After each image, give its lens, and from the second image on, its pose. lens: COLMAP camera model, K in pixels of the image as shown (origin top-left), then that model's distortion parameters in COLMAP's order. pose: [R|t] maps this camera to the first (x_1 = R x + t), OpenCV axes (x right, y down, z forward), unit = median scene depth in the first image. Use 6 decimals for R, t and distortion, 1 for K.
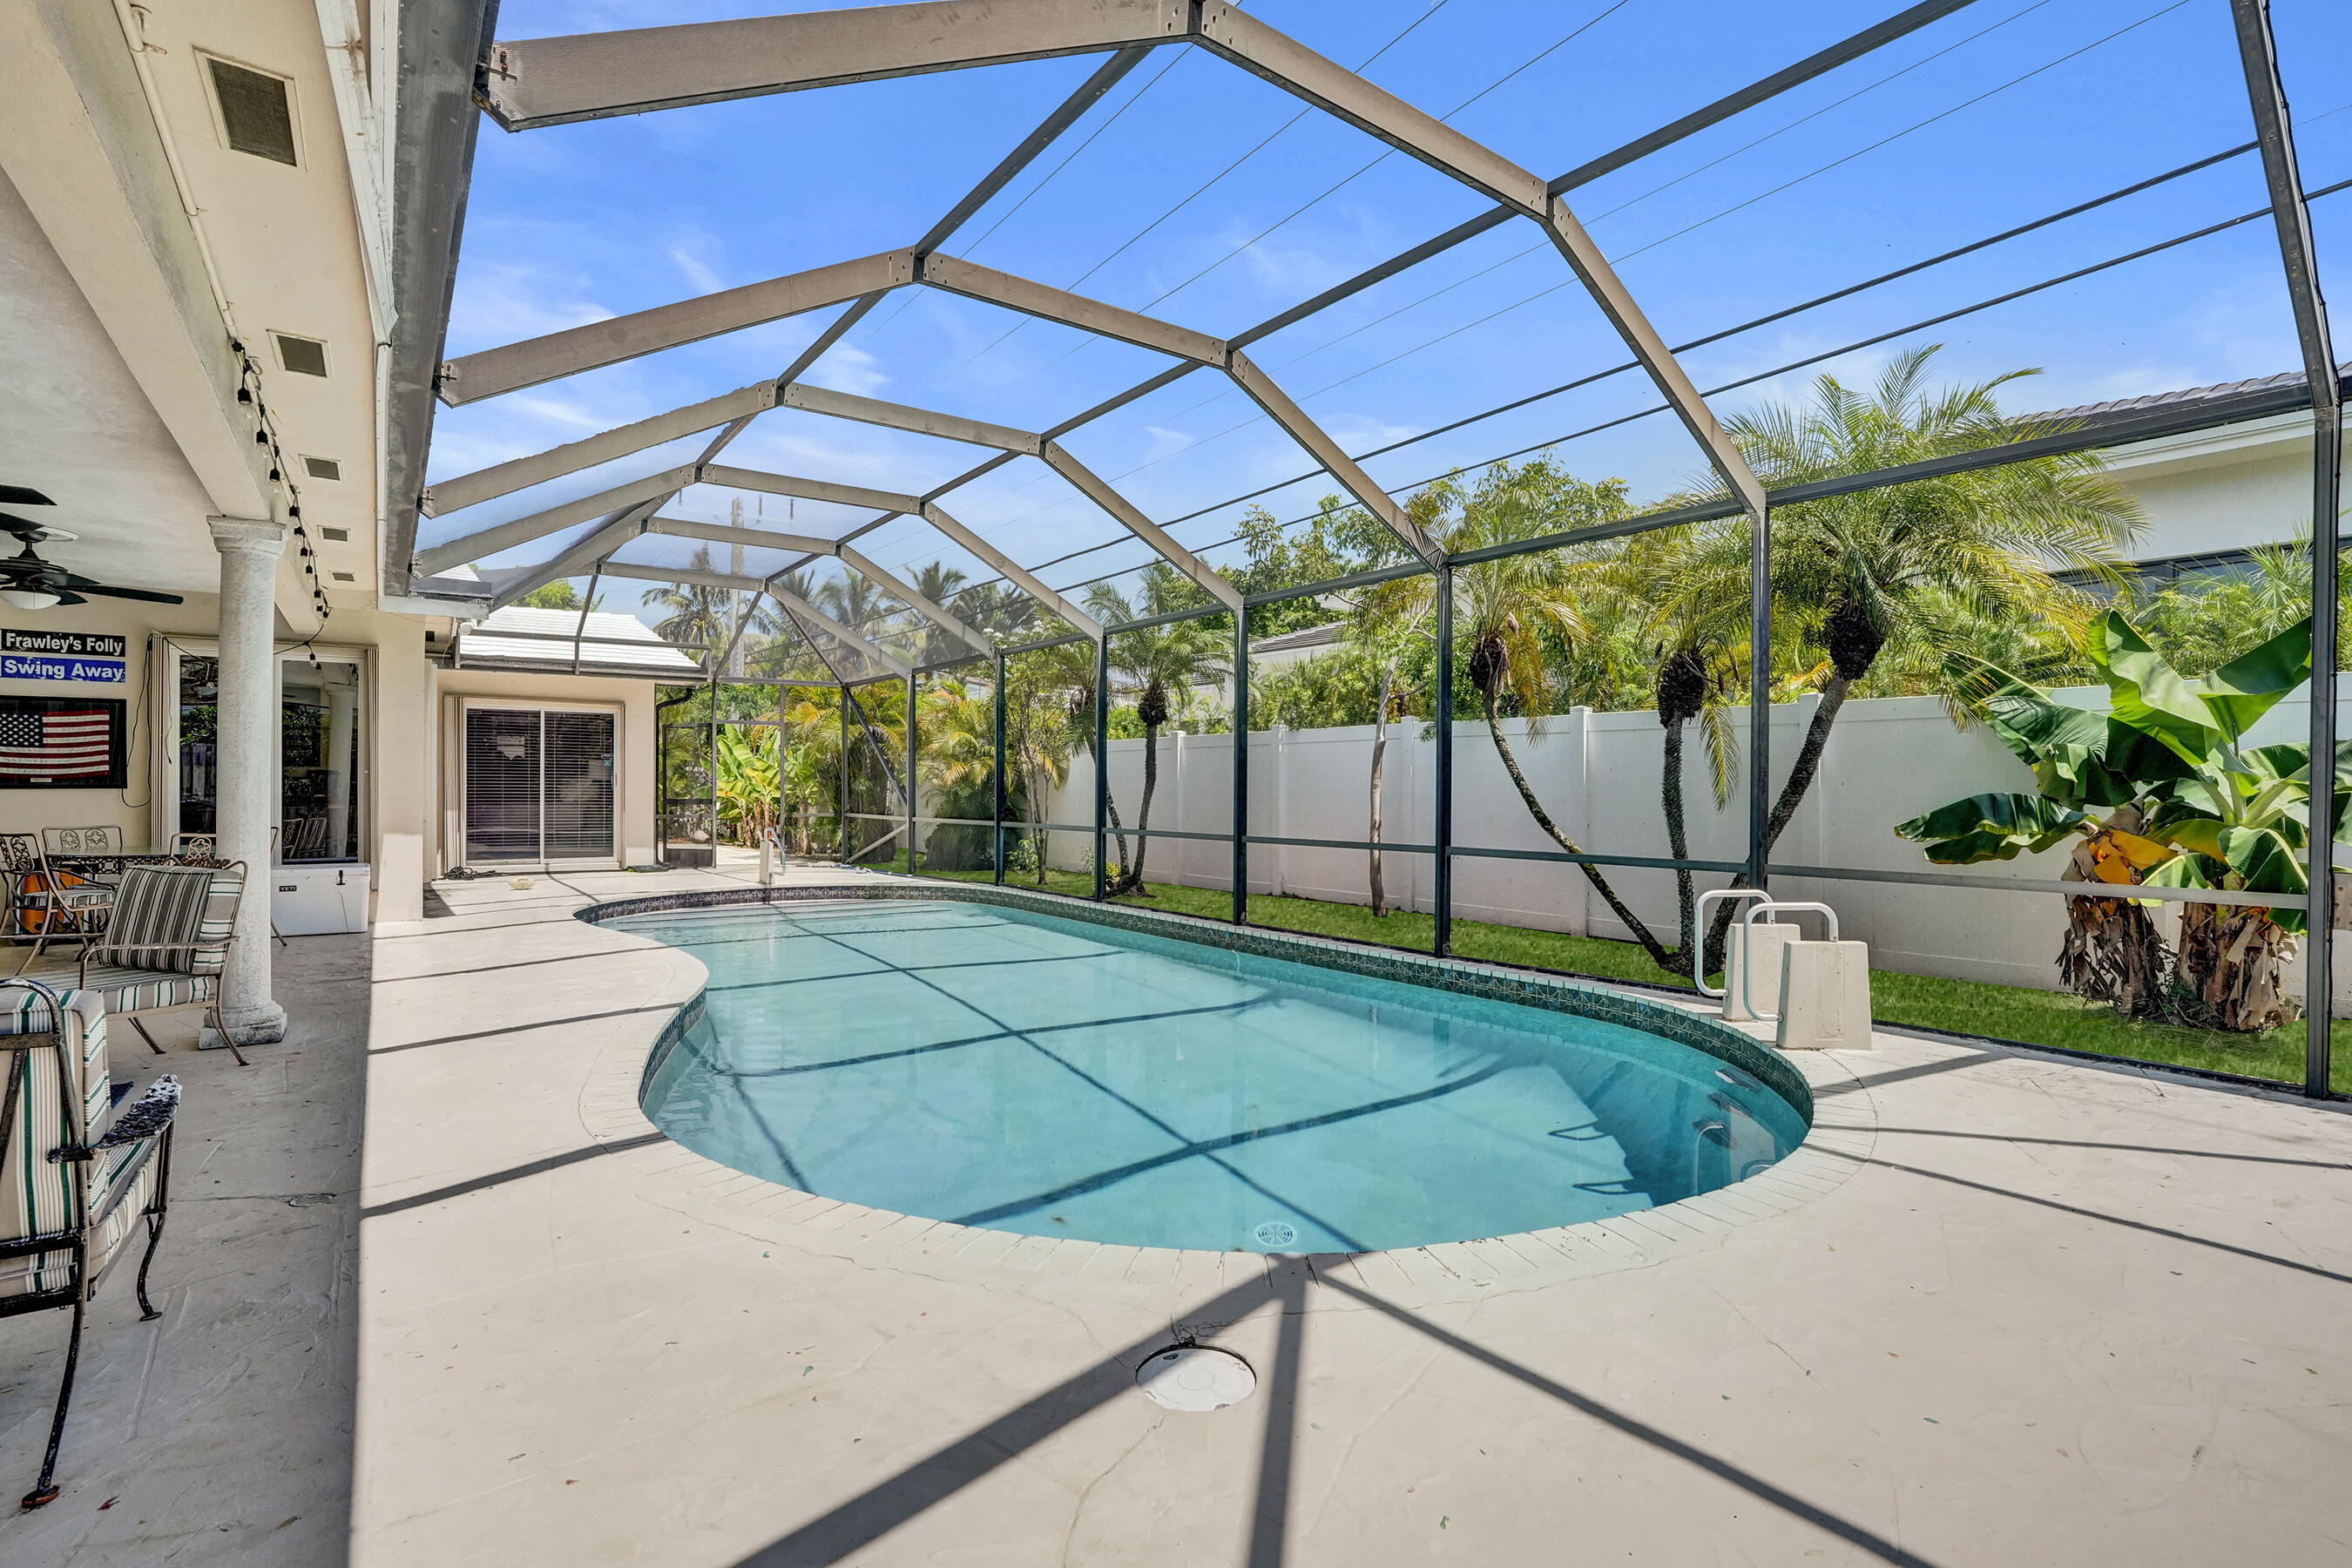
lens RADIAL K [[1088.0, 0, 1171.2], [0, 1088.0, 786.9], [0, 0, 1]] dist [-0.068953, 0.024794]
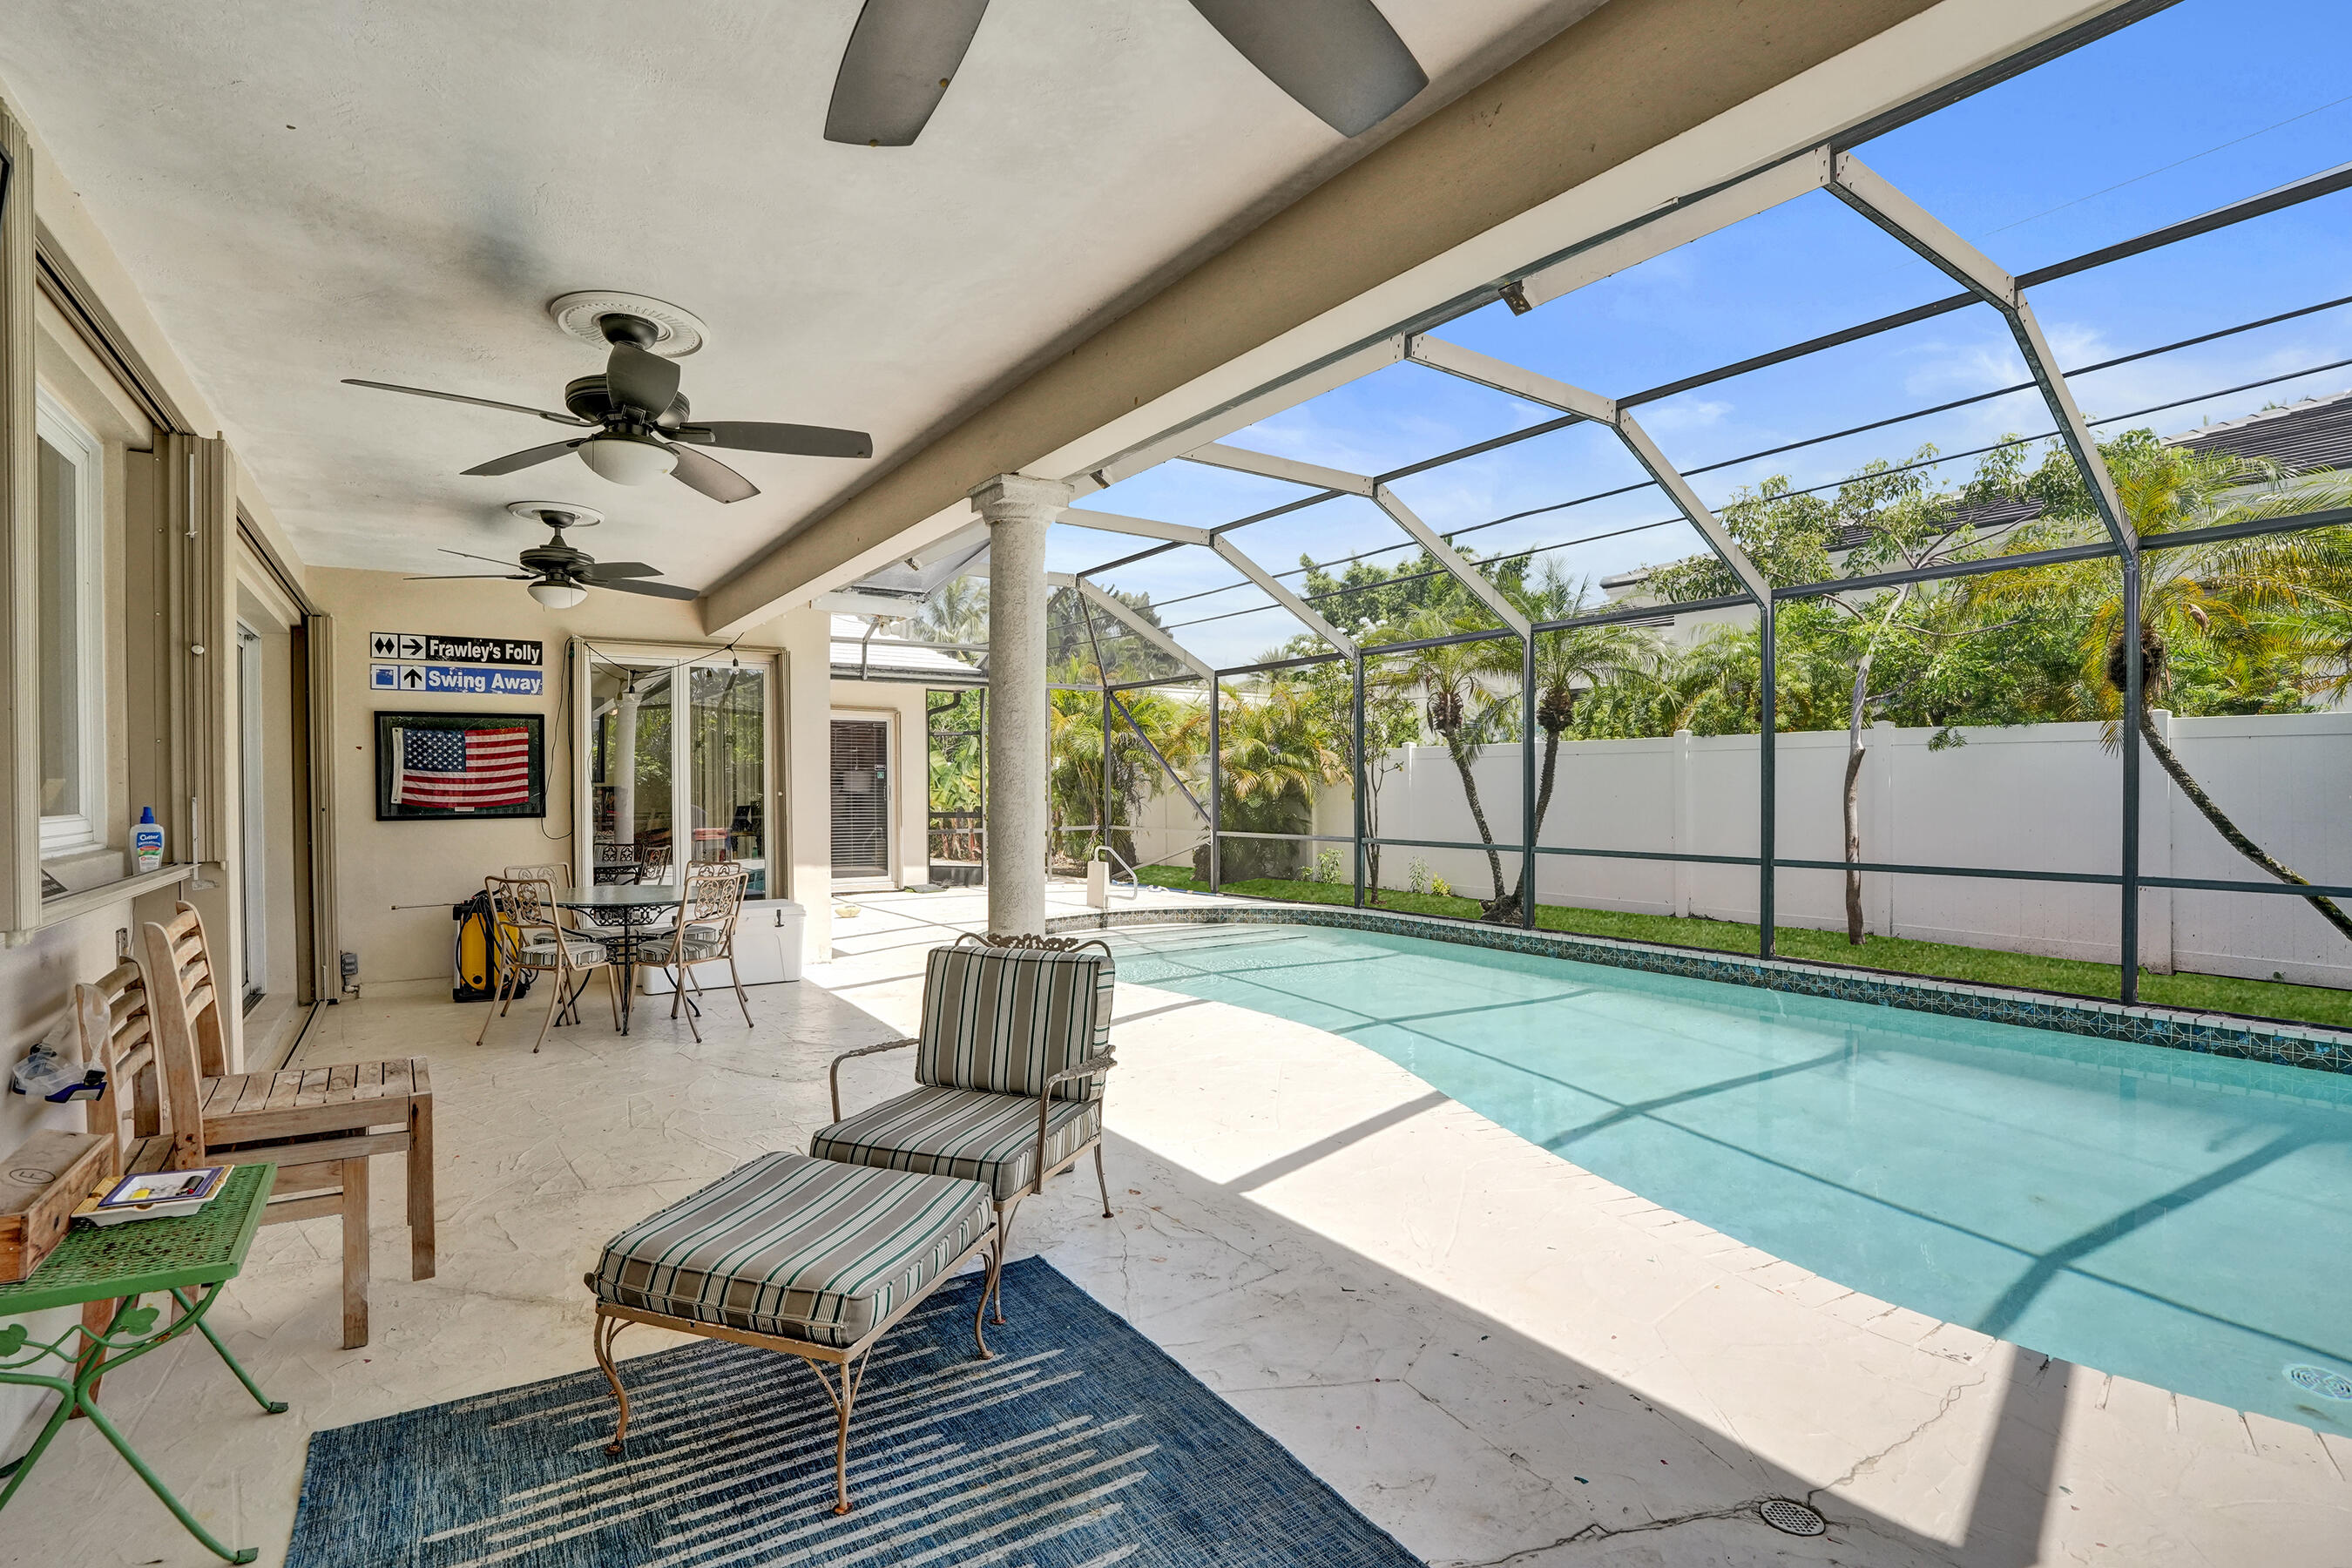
lens RADIAL K [[1088.0, 0, 1171.2], [0, 1088.0, 786.9], [0, 0, 1]] dist [-0.068953, 0.024794]
pose [[0.999280, -0.007149, -0.037271, -0.452649], [0.007205, 0.999973, 0.001369, -0.021478], [0.037260, -0.001636, 0.999304, 0.133729]]
